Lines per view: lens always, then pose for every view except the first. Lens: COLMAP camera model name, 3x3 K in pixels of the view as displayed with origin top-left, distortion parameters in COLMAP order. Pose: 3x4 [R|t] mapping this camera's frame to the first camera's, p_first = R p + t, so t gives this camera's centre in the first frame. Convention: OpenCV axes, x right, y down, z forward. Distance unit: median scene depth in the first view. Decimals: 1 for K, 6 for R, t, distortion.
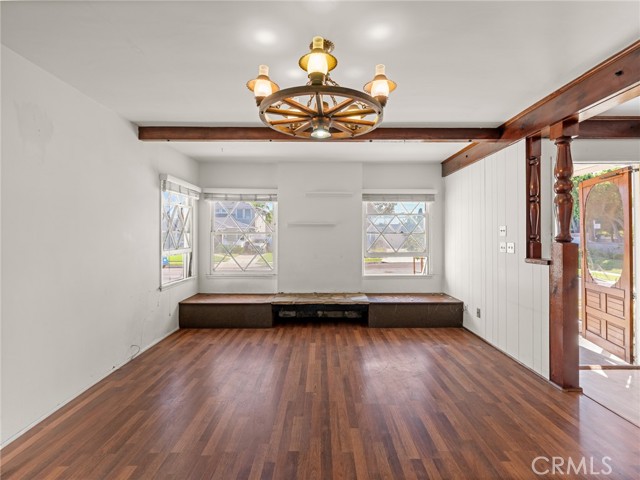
lens RADIAL K [[294.7, 0, 320.6], [0, 294.7, 234.2], [0, 0, 1]] dist [-0.001413, 0.000295]
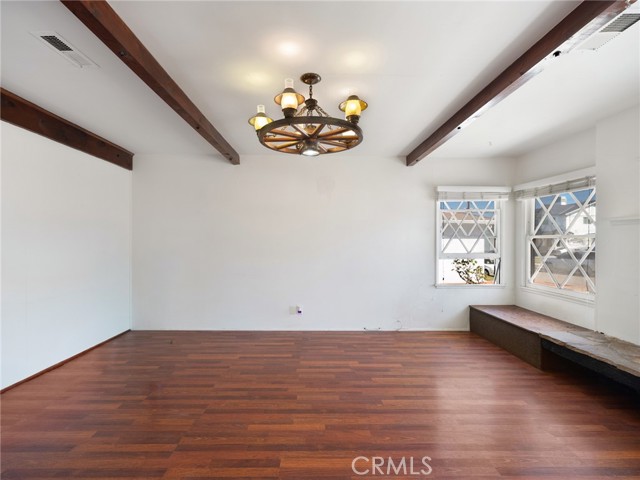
lens RADIAL K [[299.0, 0, 320.0], [0, 299.0, 240.0], [0, 0, 1]] dist [-0.001550, 0.000113]
pose [[0.019852, -0.003217, -0.999798, 0.699820], [-0.000960, 0.999994, -0.003237, 0.010040], [0.999802, 0.001024, 0.019849, 0.586559]]
